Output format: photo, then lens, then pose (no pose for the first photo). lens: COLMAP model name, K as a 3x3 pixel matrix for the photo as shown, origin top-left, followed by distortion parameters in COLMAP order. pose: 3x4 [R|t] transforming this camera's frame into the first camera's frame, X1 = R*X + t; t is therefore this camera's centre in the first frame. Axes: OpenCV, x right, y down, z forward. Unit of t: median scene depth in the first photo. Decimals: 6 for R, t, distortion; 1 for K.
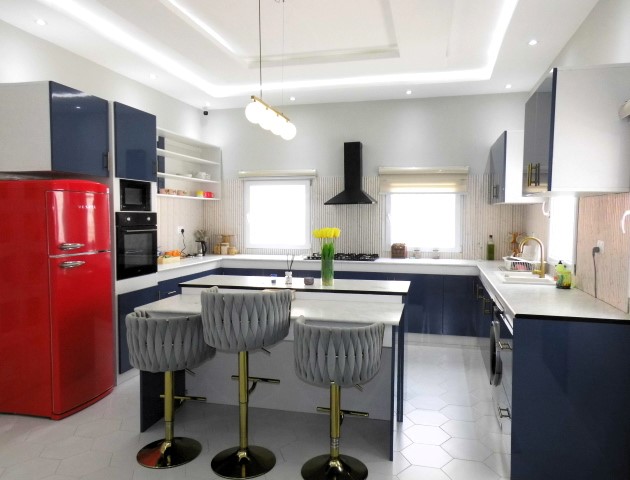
lens RADIAL K [[490.6, 0, 315.0], [0, 490.6, 240.0], [0, 0, 1]] dist [0.001096, 0.000426]
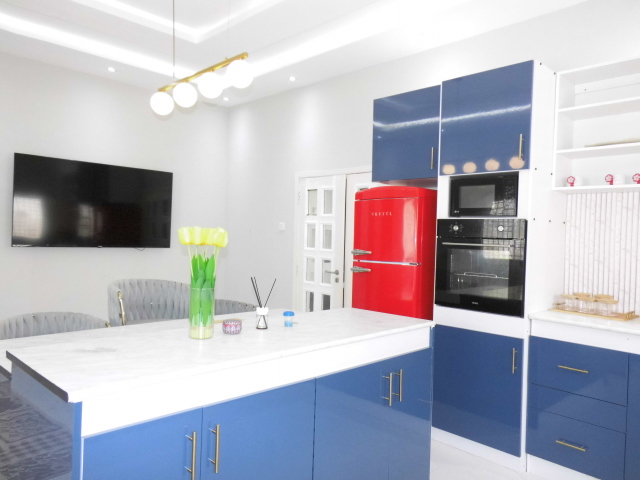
lens RADIAL K [[481.8, 0, 320.0], [0, 481.8, 240.0], [0, 0, 1]] dist [-0.001903, -0.000440]
pose [[-0.505111, -0.014991, -0.862924, 0.353528], [-0.077587, 0.996589, 0.028103, -0.029076], [0.859560, 0.081147, -0.504552, 1.196857]]
